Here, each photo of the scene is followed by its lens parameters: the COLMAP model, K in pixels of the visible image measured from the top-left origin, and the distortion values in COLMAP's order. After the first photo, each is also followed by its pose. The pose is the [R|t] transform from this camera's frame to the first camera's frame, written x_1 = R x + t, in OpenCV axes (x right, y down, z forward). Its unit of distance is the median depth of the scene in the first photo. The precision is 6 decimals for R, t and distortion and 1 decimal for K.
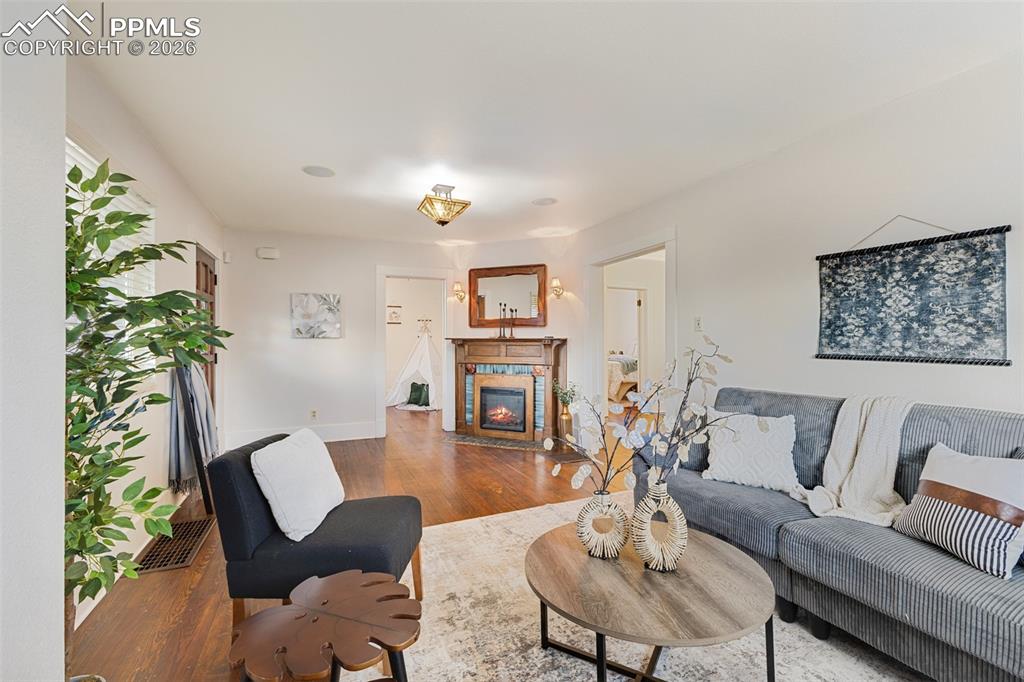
lens RADIAL K [[479.2, 0, 509.7], [0, 479.2, 336.2], [0, 0, 1]] dist [-0.002846, -0.000047]
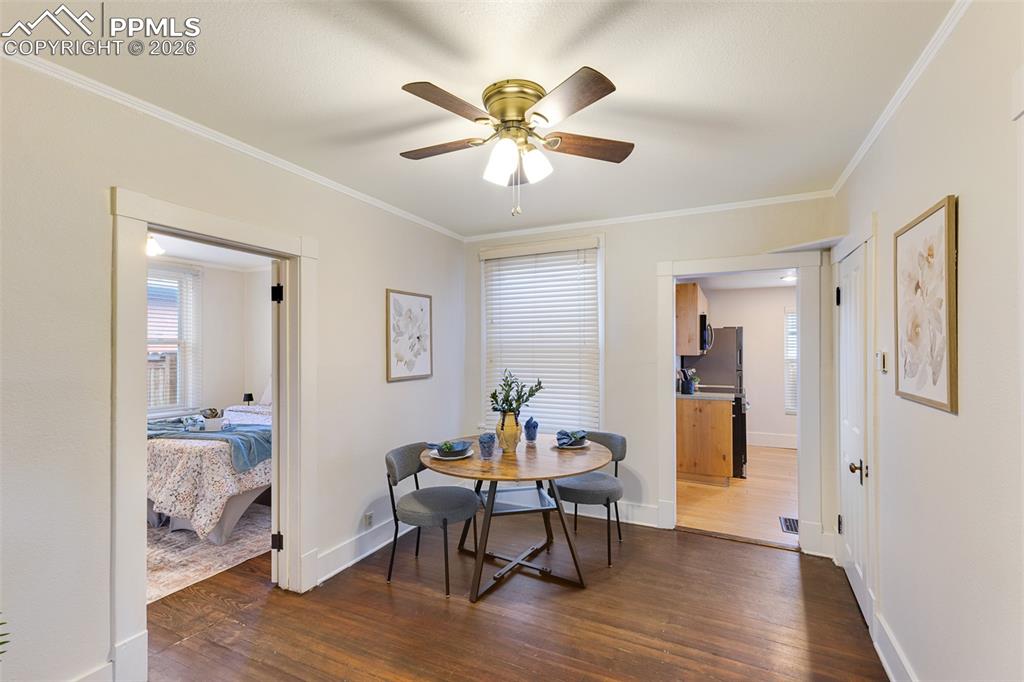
lens RADIAL K [[444.3, 0, 529.8], [0, 444.3, 347.3], [0, 0, 1]] dist [0.003979, -0.000782]
pose [[0.729691, -0.001534, 0.683775, 0.228062], [0.000045, 0.999998, 0.002196, -0.036246], [-0.683777, -0.001571, 0.729690, 0.791046]]
